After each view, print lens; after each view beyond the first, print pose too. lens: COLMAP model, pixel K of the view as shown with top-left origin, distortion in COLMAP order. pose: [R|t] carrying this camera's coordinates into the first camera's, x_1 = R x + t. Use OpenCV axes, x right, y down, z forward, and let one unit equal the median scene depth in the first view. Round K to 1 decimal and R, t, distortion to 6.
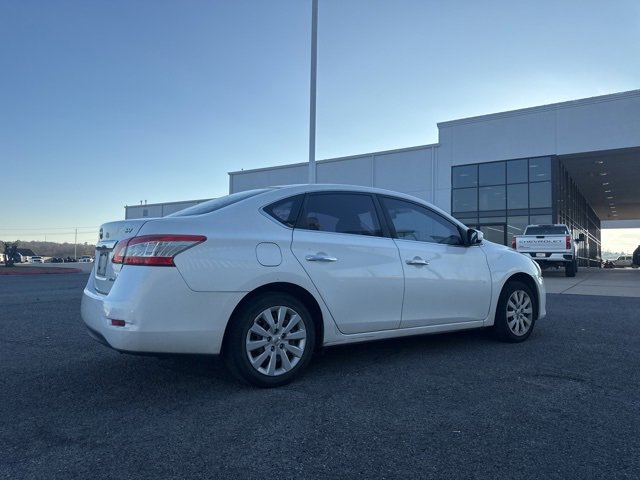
lens RADIAL K [[448.1, 0, 321.6], [0, 448.1, 234.8], [0, 0, 1]] dist [0.076169, -0.099340]
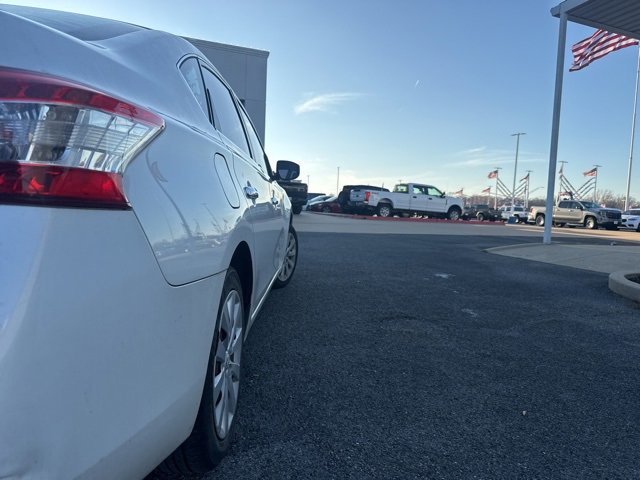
lens RADIAL K [[447.3, 0, 320.0], [0, 447.3, 240.0], [0, 0, 1]] dist [0.132261, -0.194681]
pose [[0.561226, -0.048159, 0.826260, -0.426649], [-0.086313, 0.989457, 0.116298, 0.039898], [-0.823149, -0.136587, 0.551152, 0.646035]]
